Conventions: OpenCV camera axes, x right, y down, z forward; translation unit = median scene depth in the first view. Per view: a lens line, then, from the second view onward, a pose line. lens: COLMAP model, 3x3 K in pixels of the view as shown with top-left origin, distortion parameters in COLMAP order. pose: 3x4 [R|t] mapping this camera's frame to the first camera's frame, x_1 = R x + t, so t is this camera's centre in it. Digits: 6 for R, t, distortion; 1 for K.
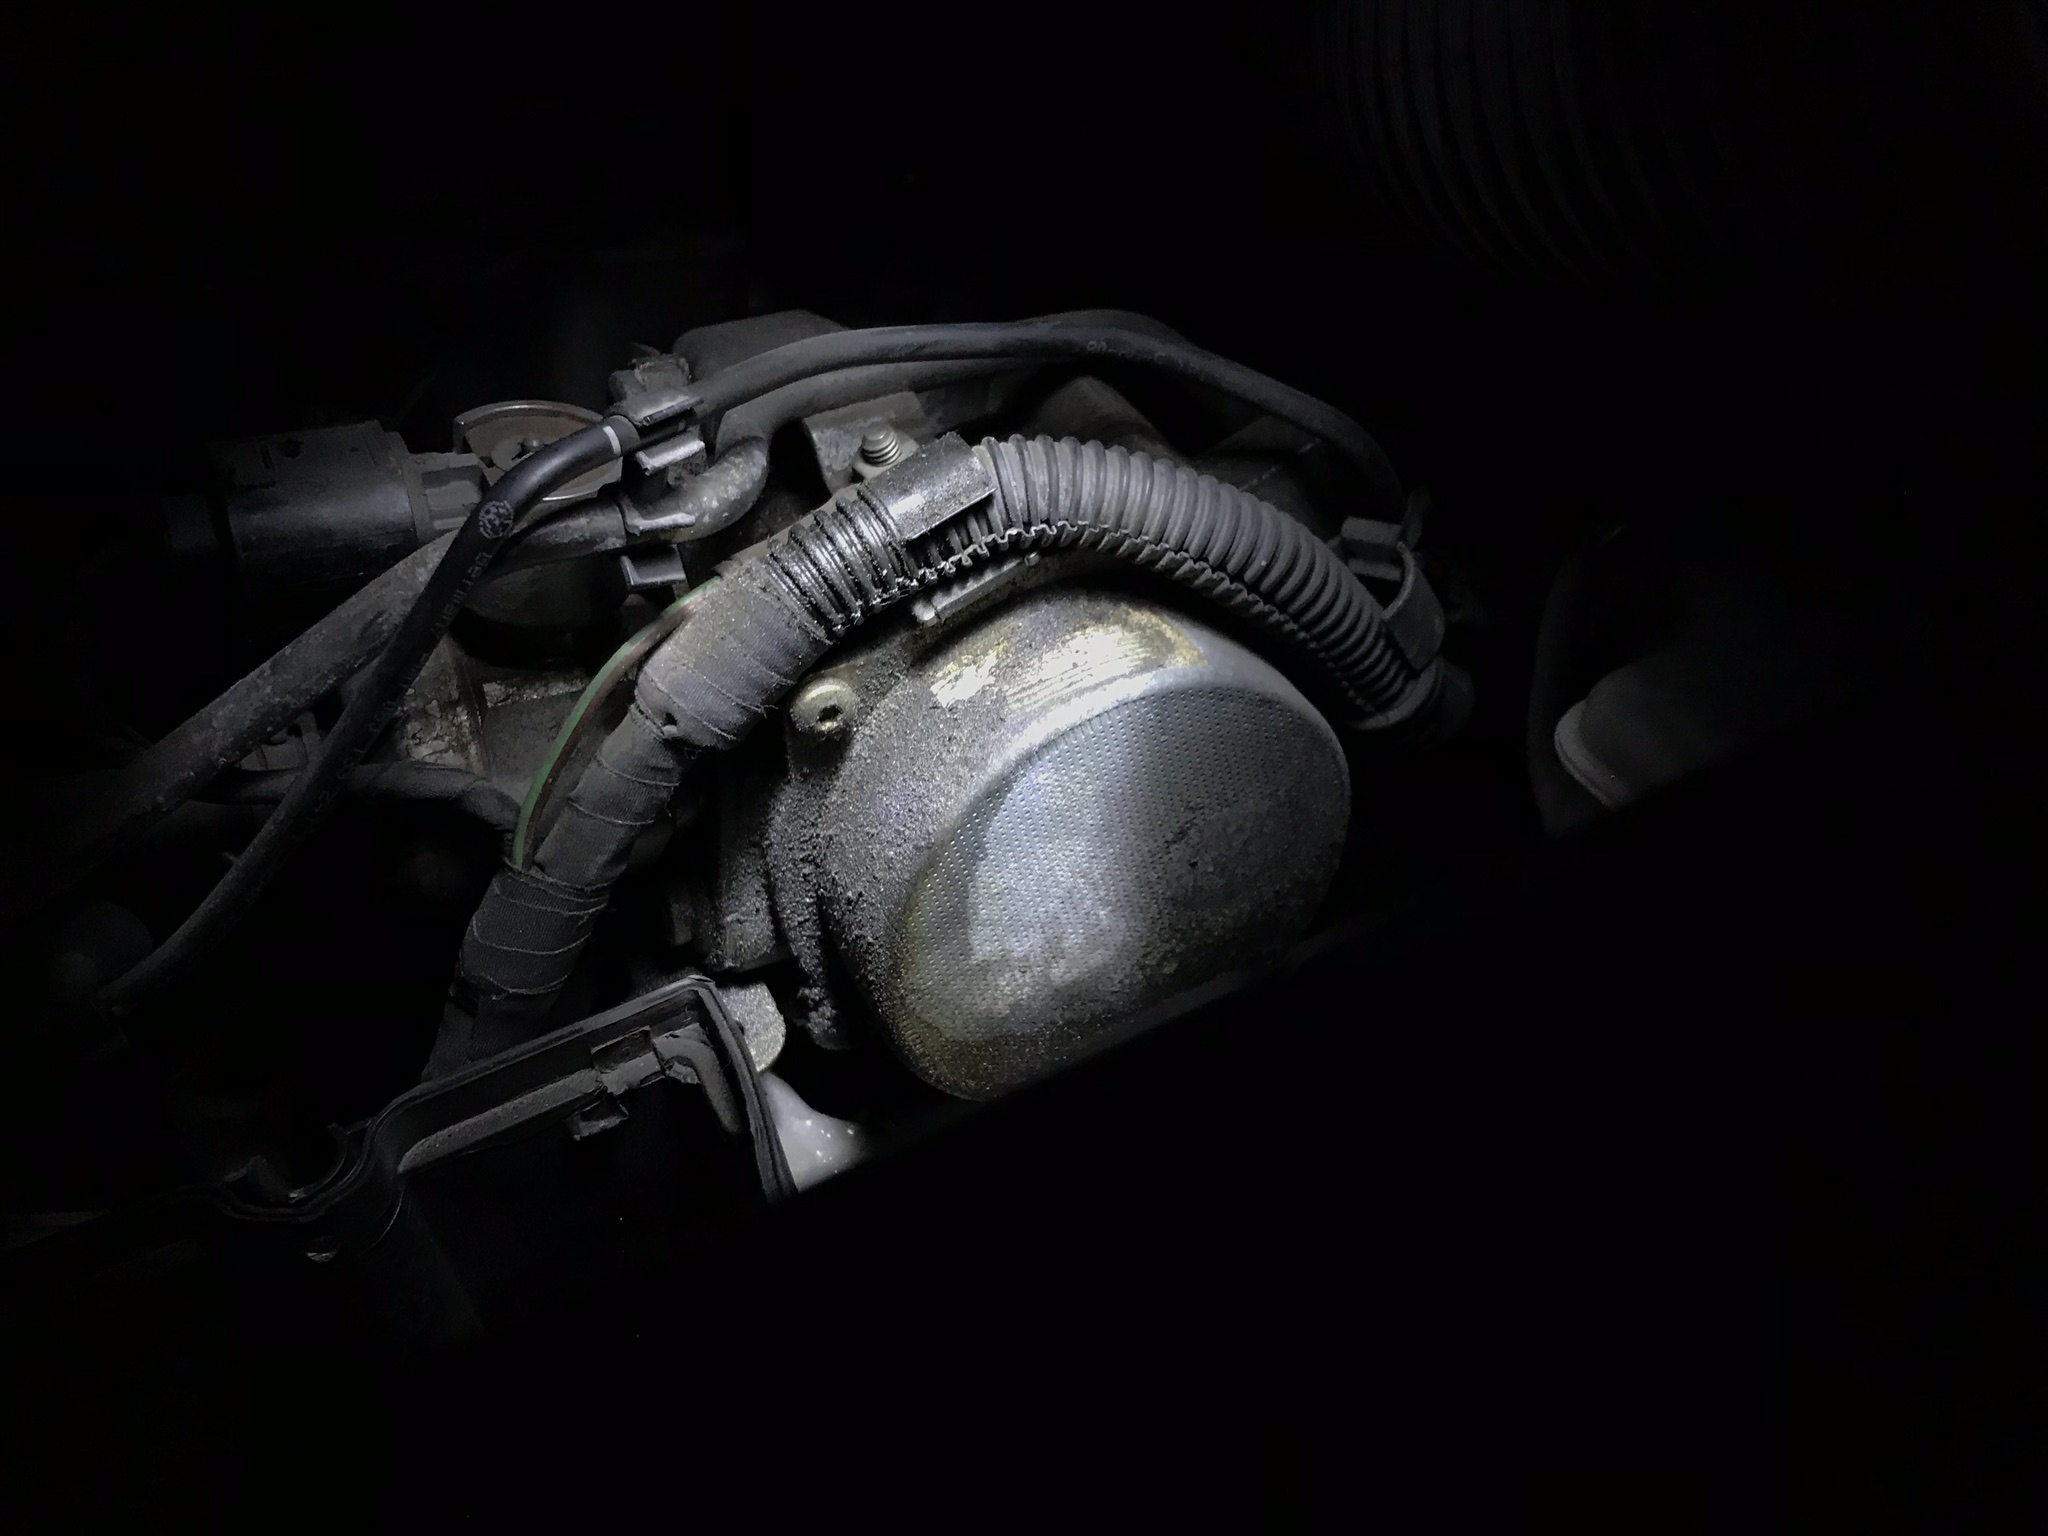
lens RADIAL K [[1730.6, 0, 1031.1], [0, 1730.6, 775.2], [0, 0, 1]] dist [0.104774, -0.413041]
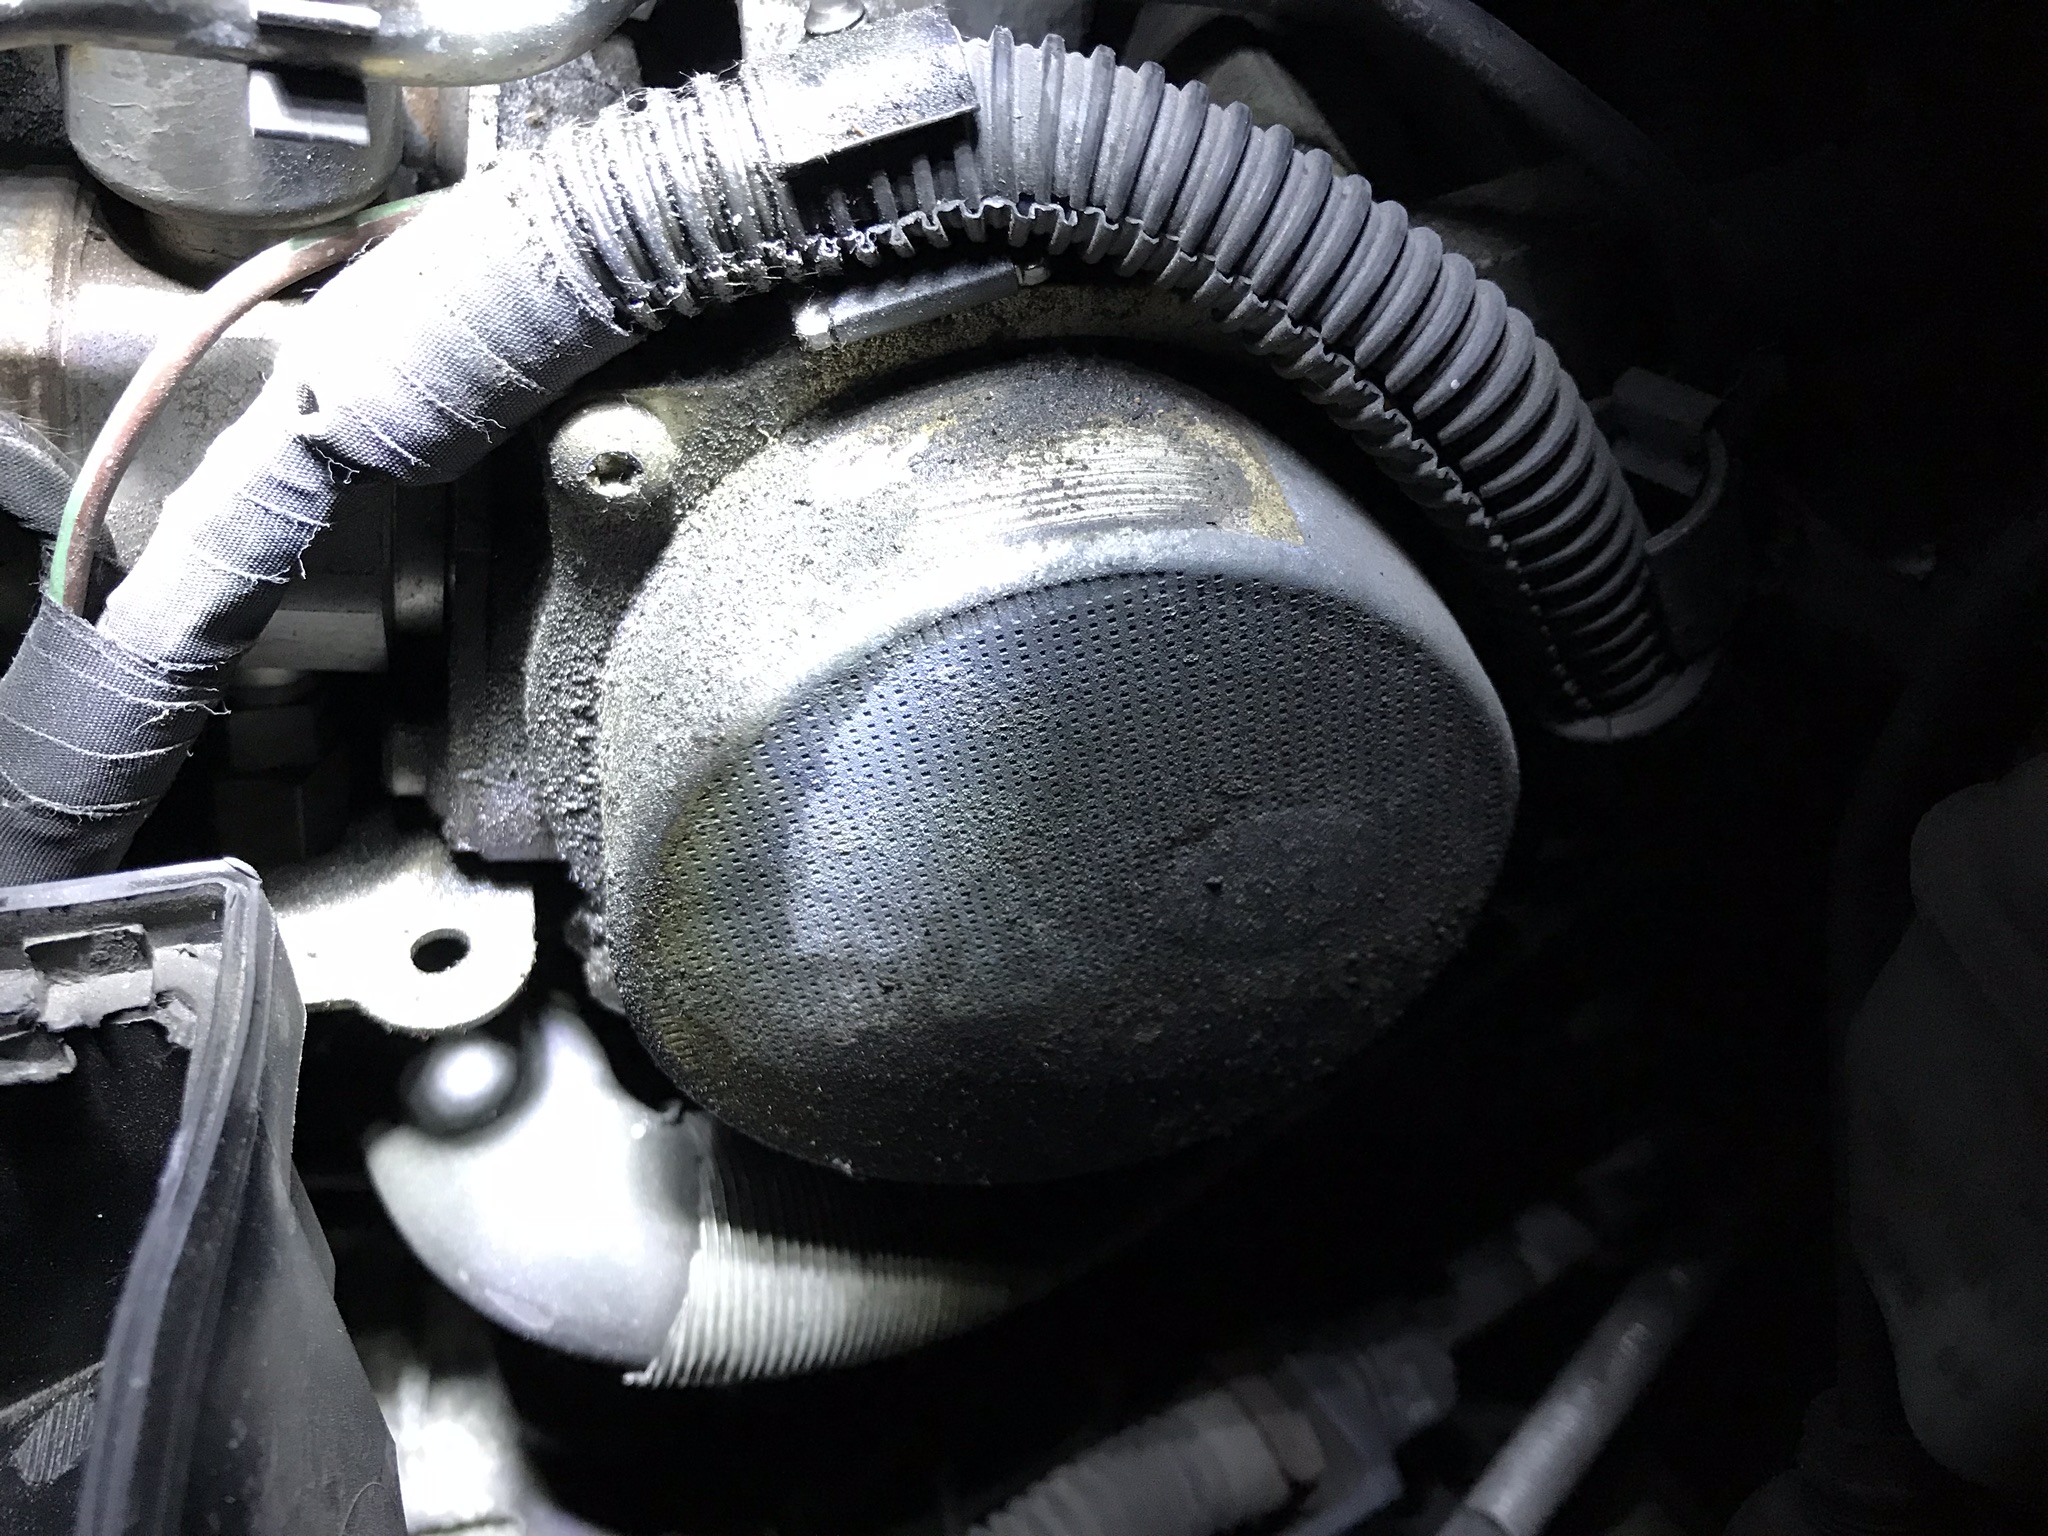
lens RADIAL K [[1730.6, 0, 1031.1], [0, 1730.6, 775.2], [0, 0, 1]] dist [0.104774, -0.413041]
pose [[0.961687, 0.251906, -0.108169, 0.096921], [-0.245634, 0.966970, 0.068062, -0.010511], [0.121742, -0.038885, 0.991800, 0.450781]]
